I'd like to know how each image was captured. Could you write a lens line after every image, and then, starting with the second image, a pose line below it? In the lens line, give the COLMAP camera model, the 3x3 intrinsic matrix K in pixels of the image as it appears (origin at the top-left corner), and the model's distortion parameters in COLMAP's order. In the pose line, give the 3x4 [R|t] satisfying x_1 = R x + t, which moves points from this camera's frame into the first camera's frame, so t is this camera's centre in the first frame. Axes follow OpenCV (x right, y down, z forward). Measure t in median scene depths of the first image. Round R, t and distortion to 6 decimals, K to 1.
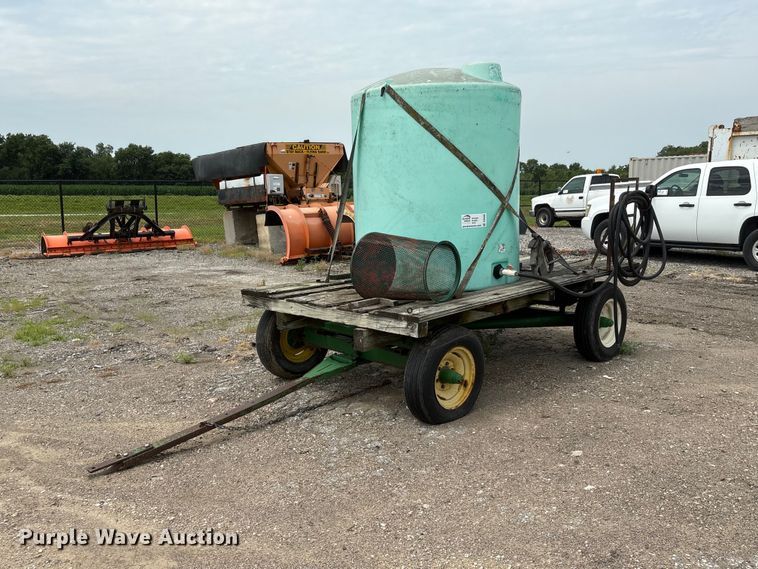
lens RADIAL K [[684.3, 0, 391.0], [0, 684.3, 284.0], [0, 0, 1]] dist [0.152801, -0.314483]
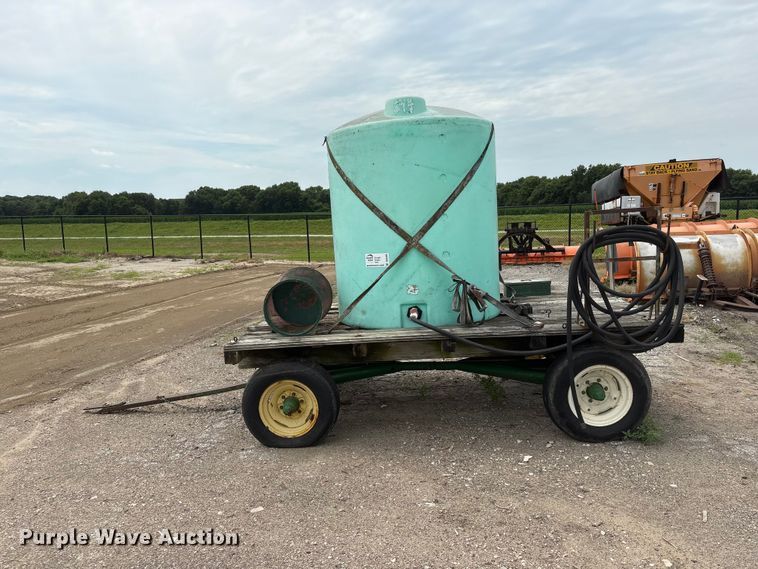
lens RADIAL K [[573.8, 0, 381.0], [0, 573.8, 288.7], [0, 0, 1]] dist [0.047509, -0.057528]
pose [[0.660315, 0.077826, -0.746945, 0.240057], [-0.072972, 0.996558, 0.039324, -0.027082], [0.747435, 0.028540, 0.663722, 0.145805]]
